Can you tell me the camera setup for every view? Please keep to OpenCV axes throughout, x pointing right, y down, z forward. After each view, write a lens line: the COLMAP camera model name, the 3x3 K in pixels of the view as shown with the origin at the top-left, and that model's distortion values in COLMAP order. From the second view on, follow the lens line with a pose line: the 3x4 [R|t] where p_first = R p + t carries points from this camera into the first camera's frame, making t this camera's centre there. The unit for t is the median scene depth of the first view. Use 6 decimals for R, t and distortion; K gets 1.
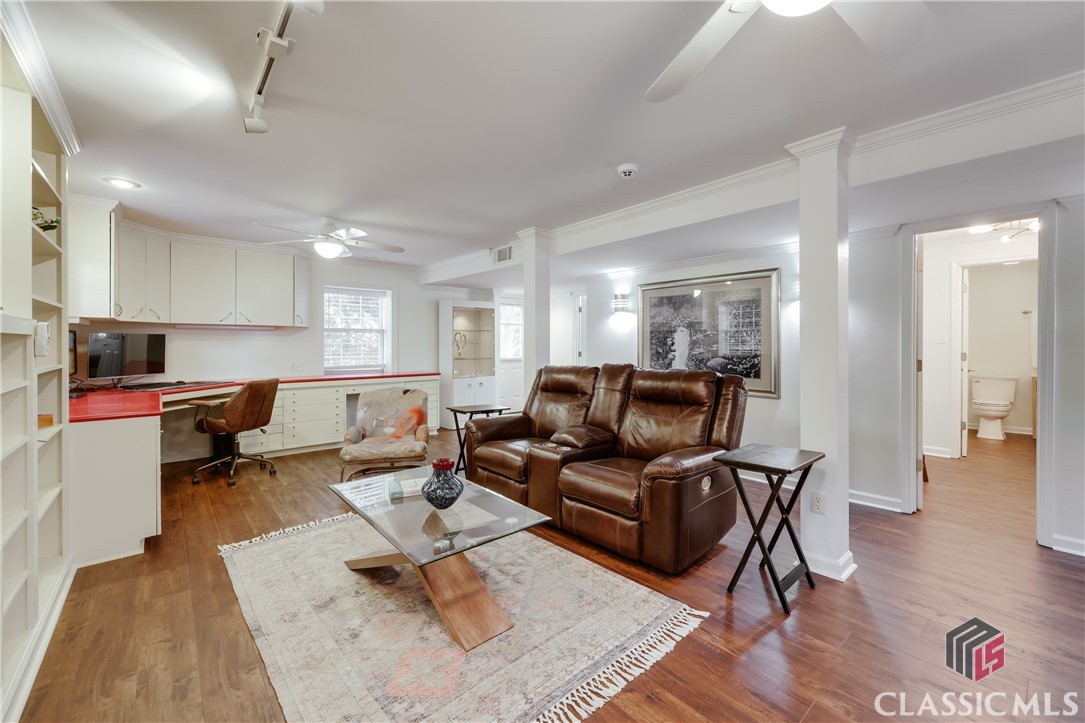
lens RADIAL K [[445.1, 0, 539.2], [0, 445.1, 354.4], [0, 0, 1]] dist [0.010549, 0.000002]
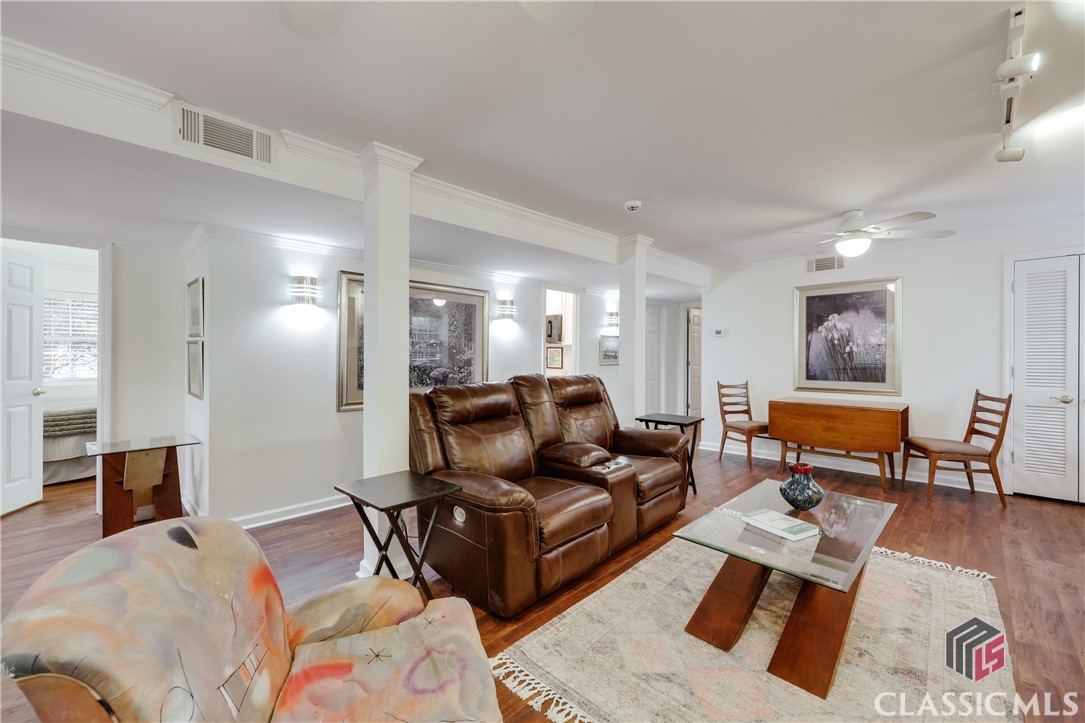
lens RADIAL K [[445.1, 0, 539.2], [0, 445.1, 354.4], [0, 0, 1]] dist [0.010549, 0.000002]
pose [[-0.101308, -0.000247, 0.994855, -0.721096], [0.015420, 0.999879, 0.001818, -0.023935], [-0.994736, 0.015525, -0.101292, 1.022746]]
